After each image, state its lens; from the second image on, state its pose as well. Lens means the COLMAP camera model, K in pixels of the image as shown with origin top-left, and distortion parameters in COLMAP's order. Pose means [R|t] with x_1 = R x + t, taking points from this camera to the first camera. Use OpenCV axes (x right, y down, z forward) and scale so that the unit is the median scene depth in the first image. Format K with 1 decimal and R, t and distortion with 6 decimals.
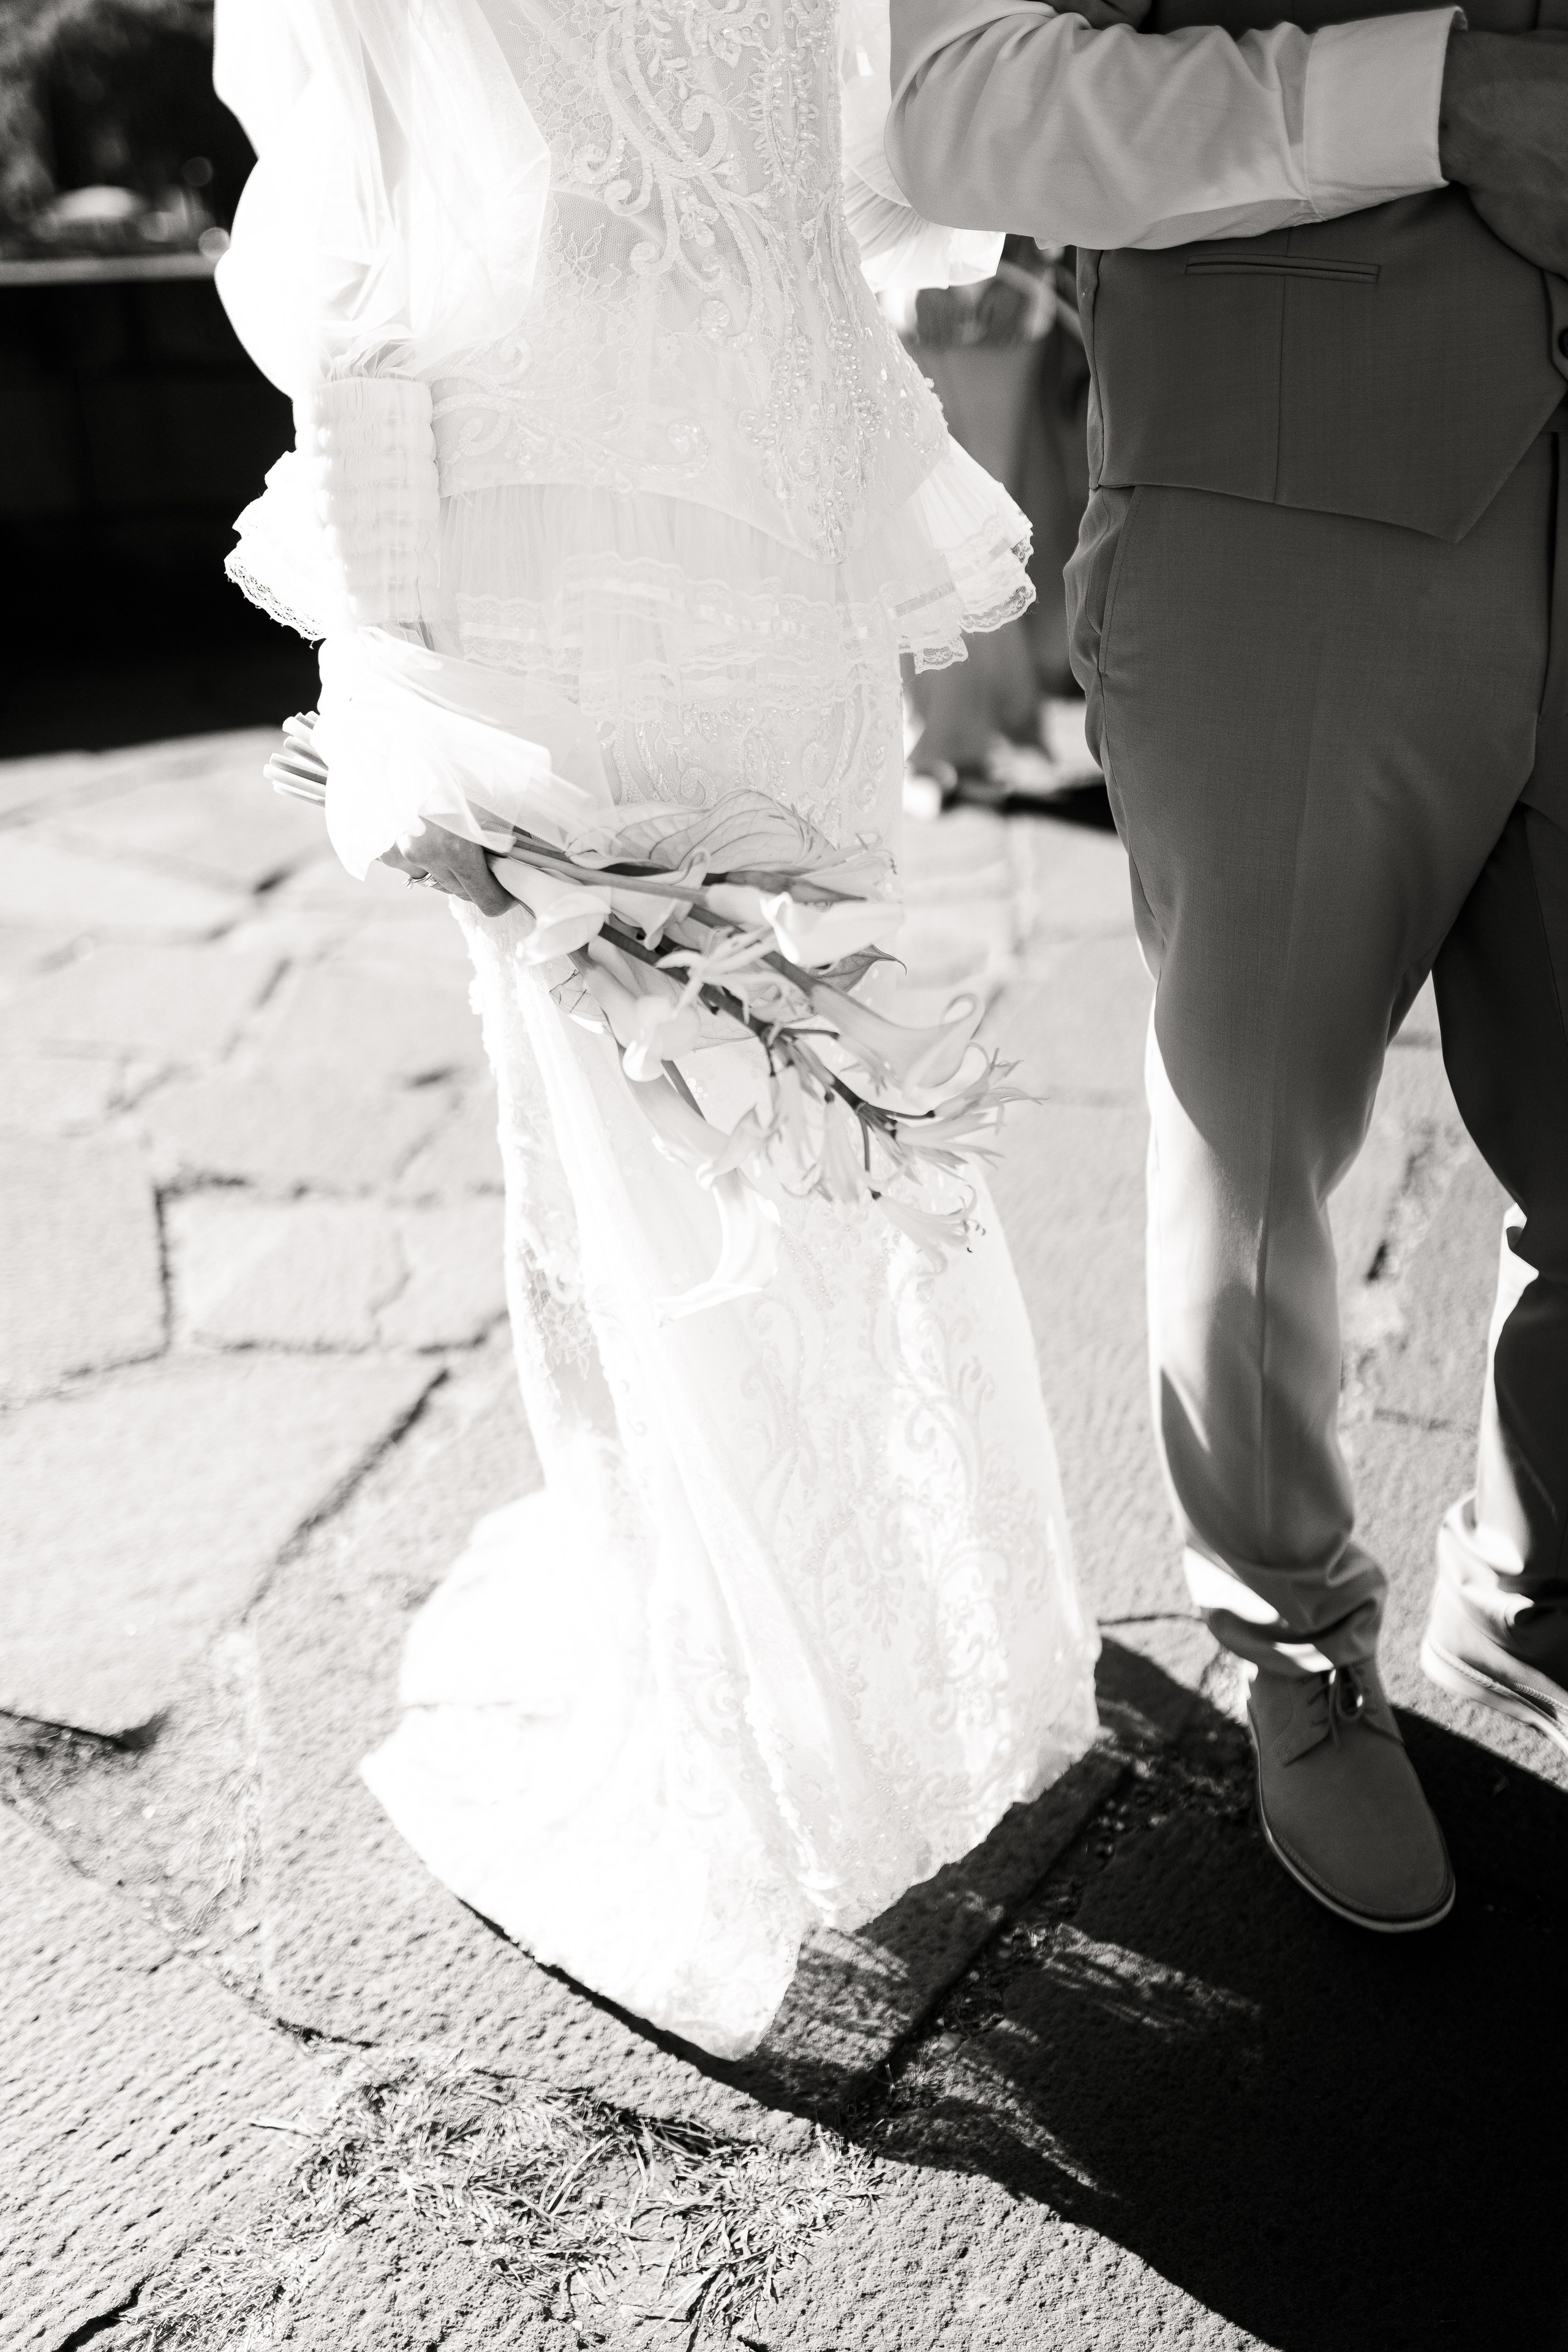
lens RADIAL K [[2221.9, 0, 793.1], [0, 2221.9, 1171.3], [0, 0, 1]] dist [0.003370, 0.000000]
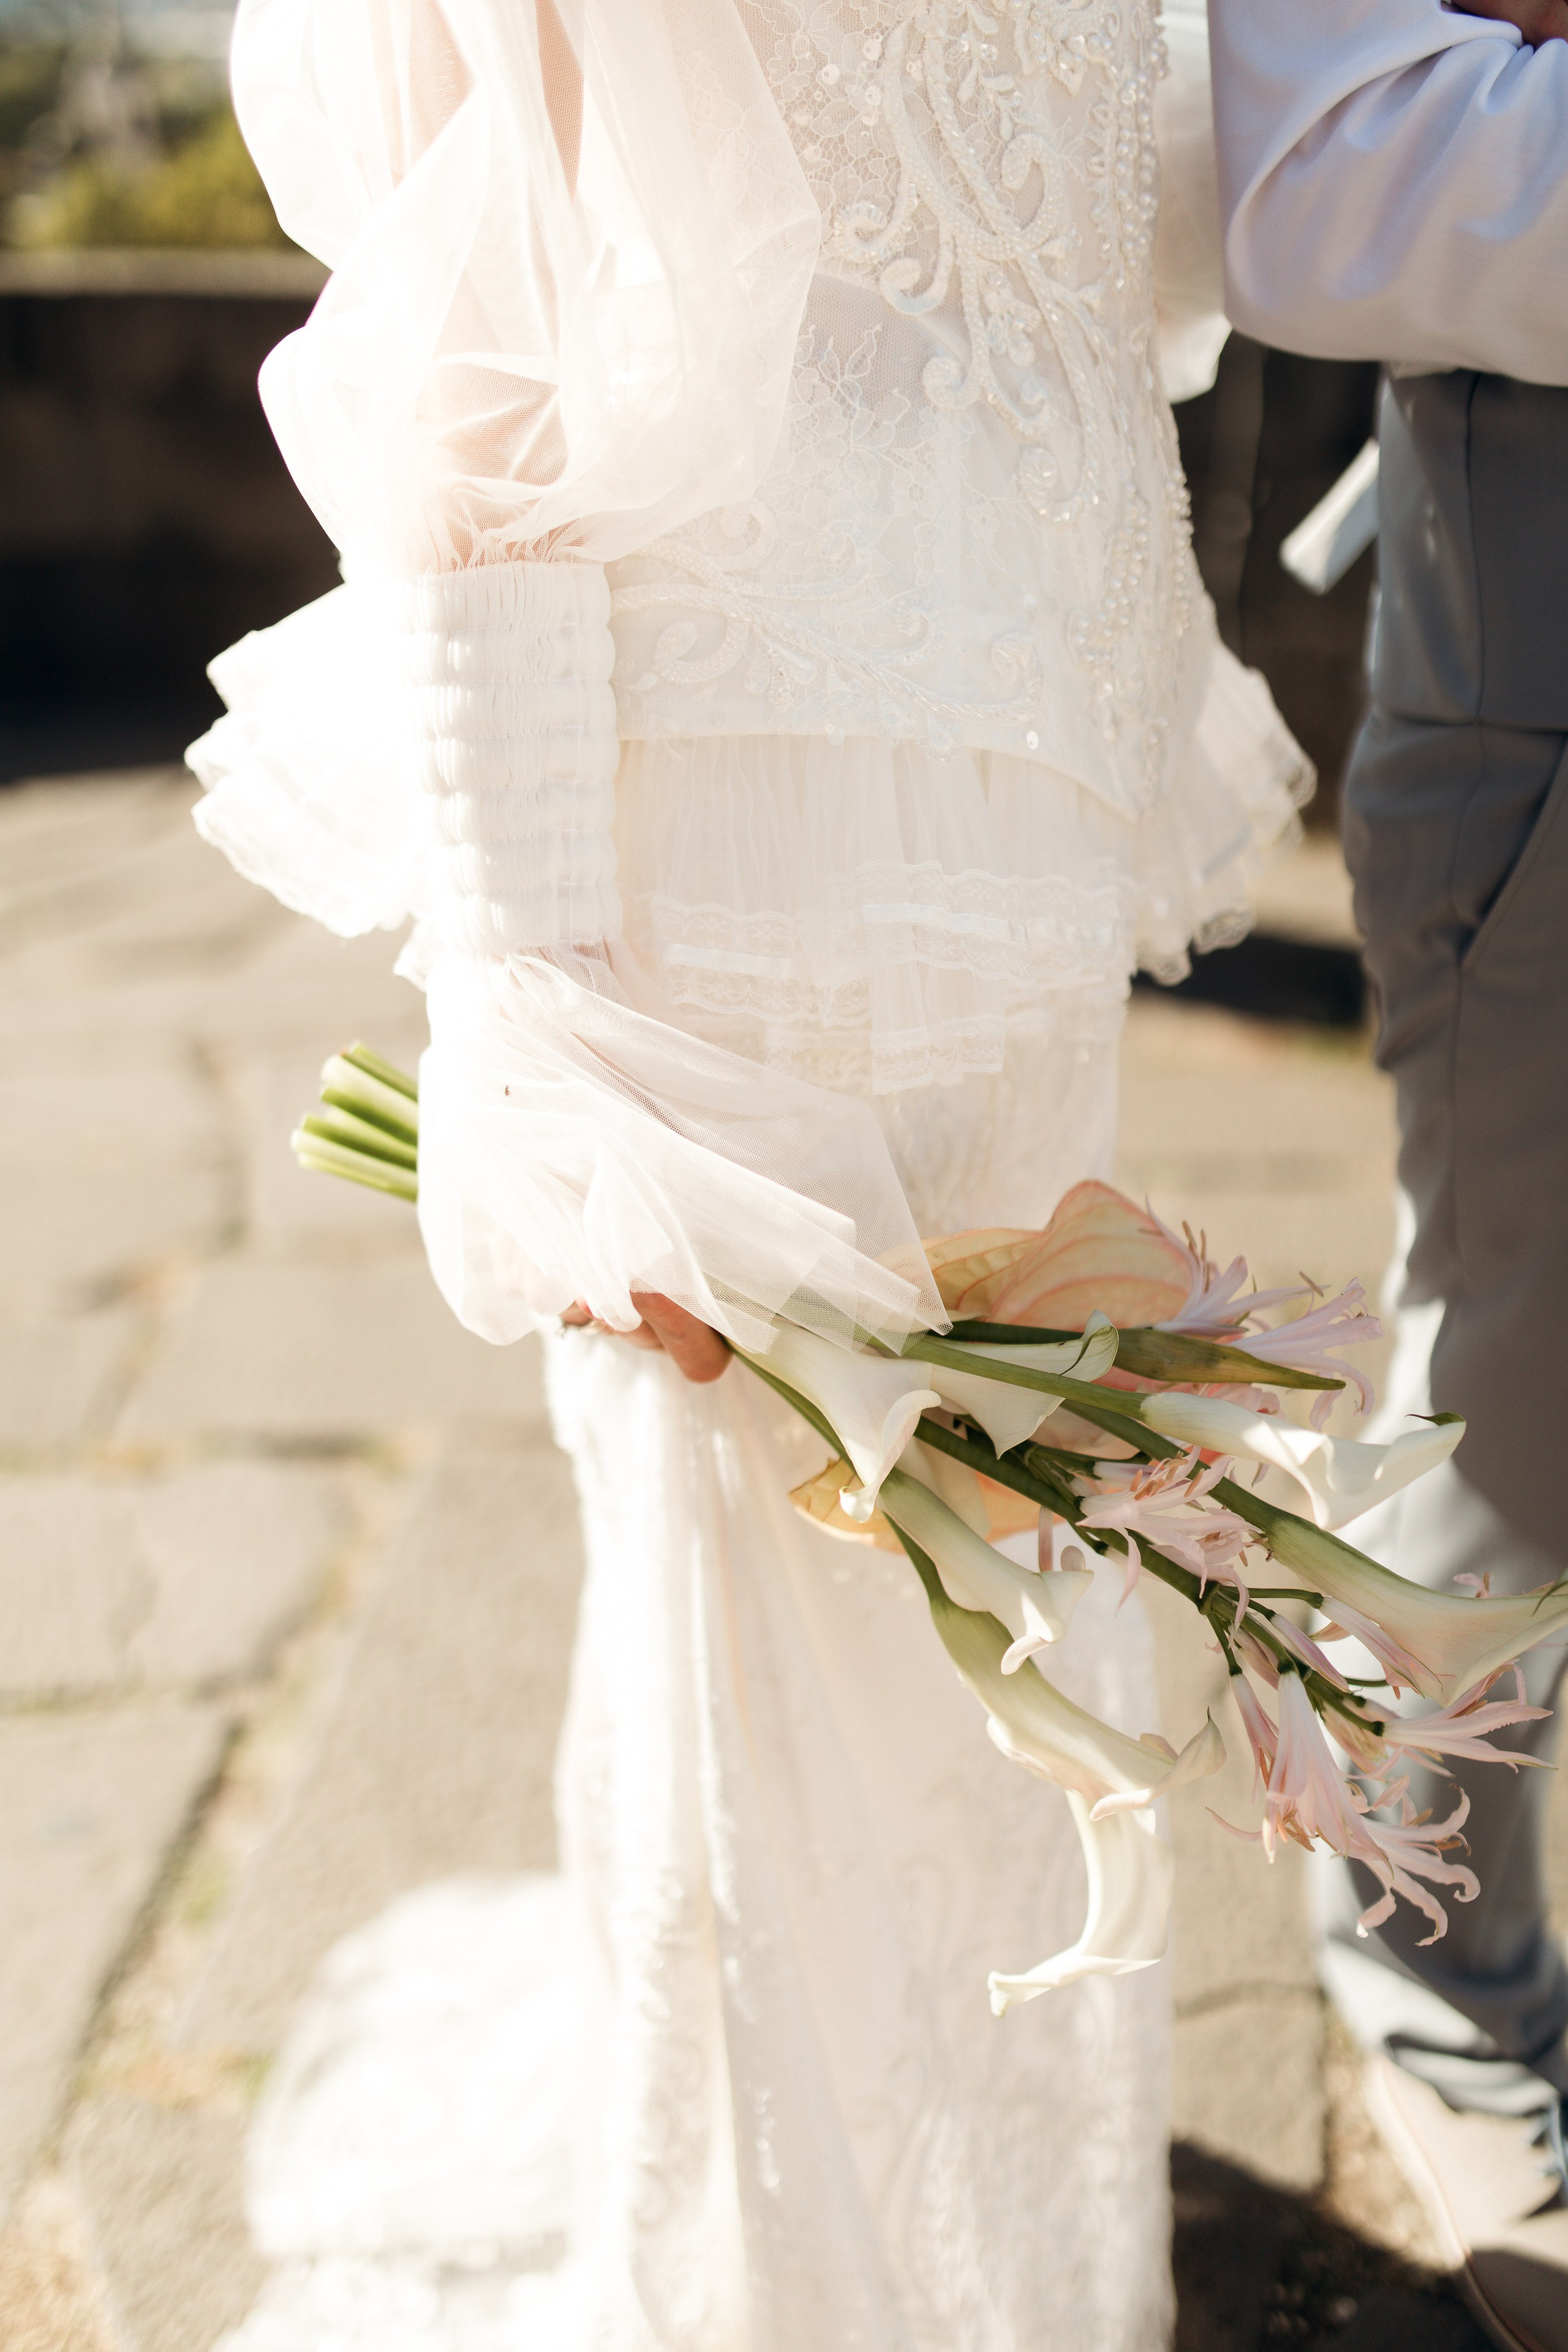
lens RADIAL K [[2221.9, 0, 774.8], [0, 2221.9, 1179.7], [0, 0, 1]] dist [0.003370, 0.000000]
pose [[0.965779, -0.056812, 0.253067, -0.290446], [0.050735, 0.998247, 0.030478, -0.200205], [-0.254355, -0.016595, 0.966969, 0.381082]]
